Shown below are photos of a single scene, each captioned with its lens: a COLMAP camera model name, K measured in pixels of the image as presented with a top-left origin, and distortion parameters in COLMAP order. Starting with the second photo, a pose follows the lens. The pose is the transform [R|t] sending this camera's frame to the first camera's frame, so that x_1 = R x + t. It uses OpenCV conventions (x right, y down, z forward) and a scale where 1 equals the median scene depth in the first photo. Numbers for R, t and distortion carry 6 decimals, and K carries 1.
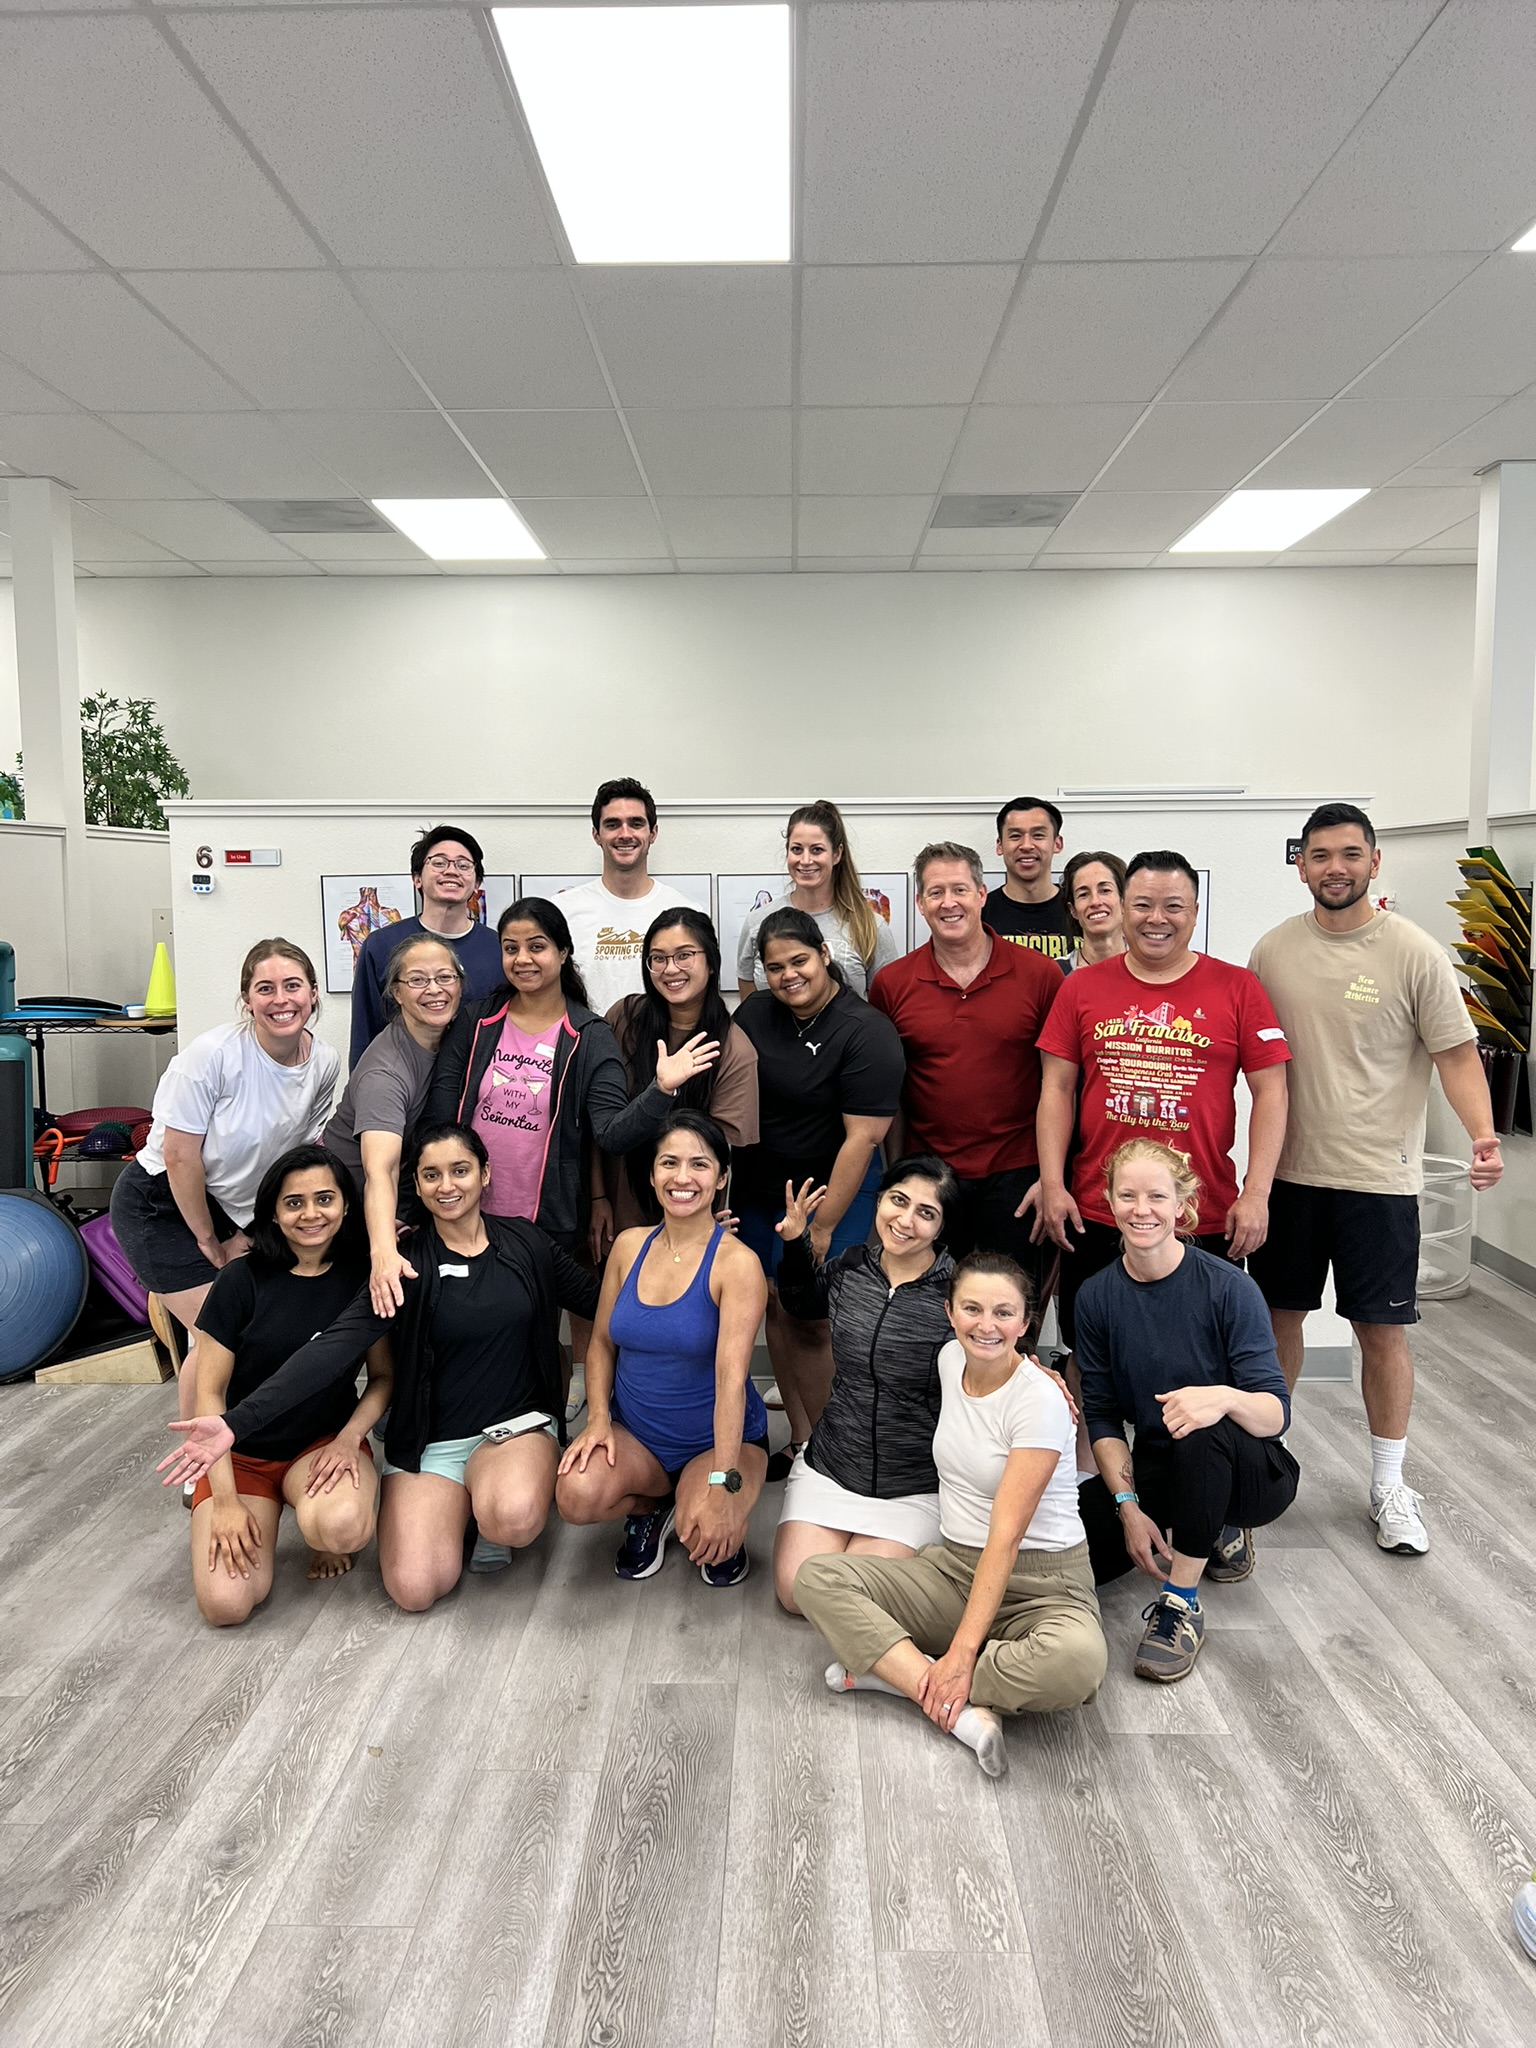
lens RADIAL K [[1545.6, 0, 768.0], [0, 1545.6, 1024.0], [0, 0, 1]] dist [-0.004421, -0.002147]
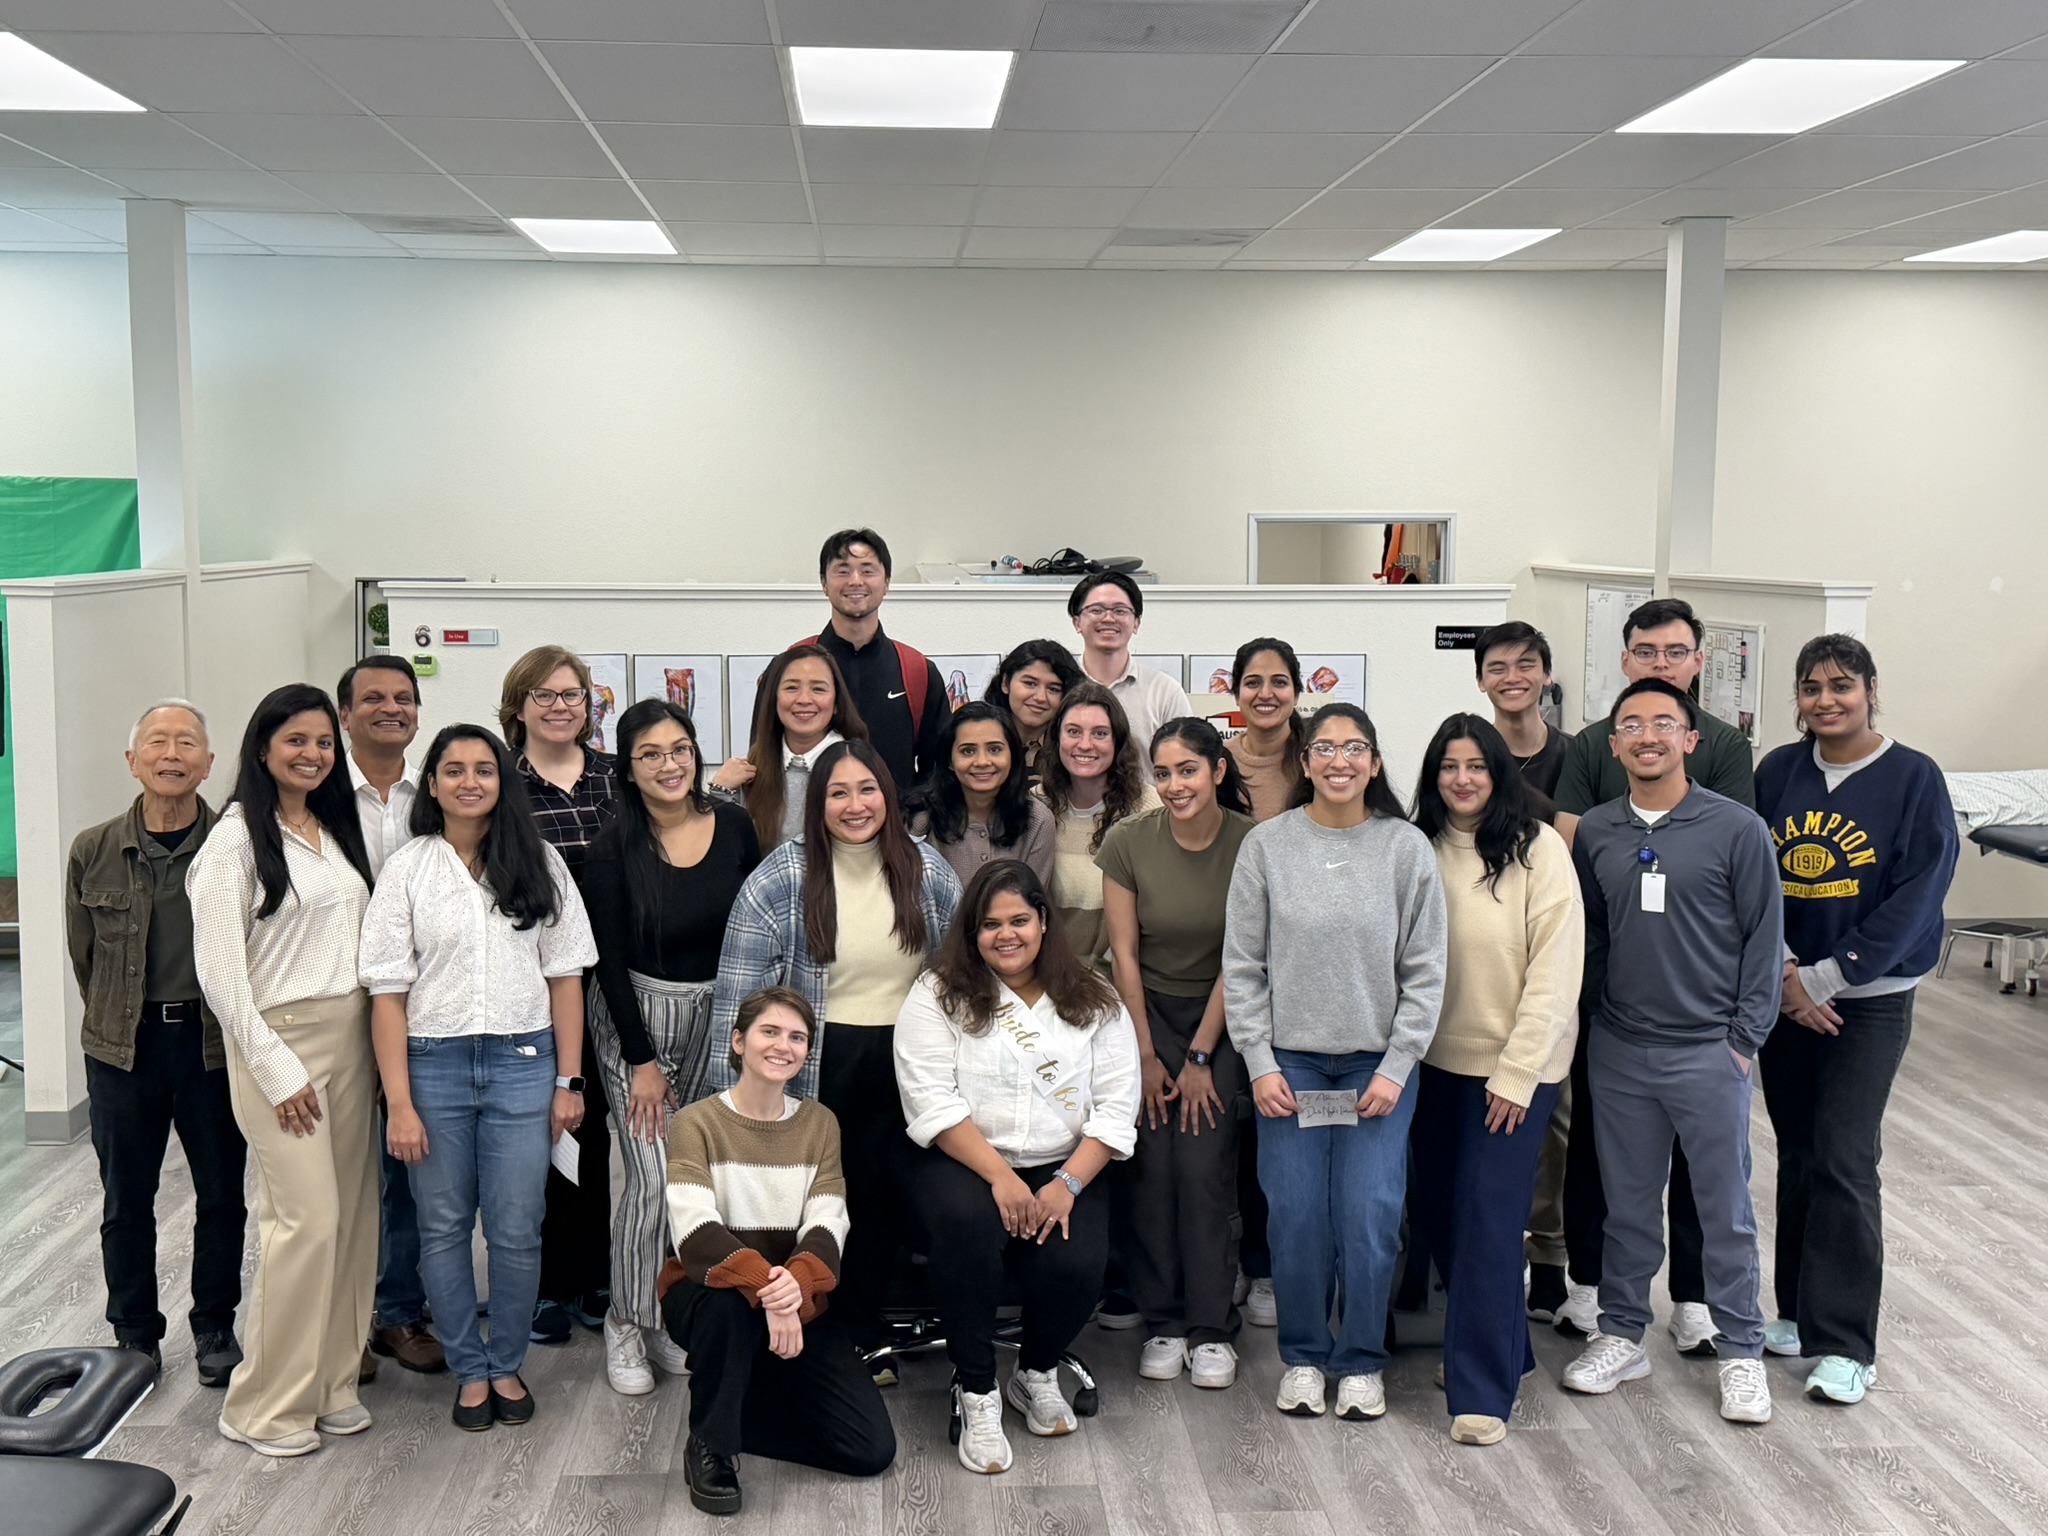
lens RADIAL K [[2444.1, 0, 1024.0], [0, 2444.1, 768.0], [0, 0, 1]] dist [0.004685, 0.003594]
pose [[0.997330, -0.005450, 0.072828, -0.058911], [0.004321, 0.999868, 0.015645, -0.032082], [-0.072904, -0.015289, 0.997222, -0.494868]]
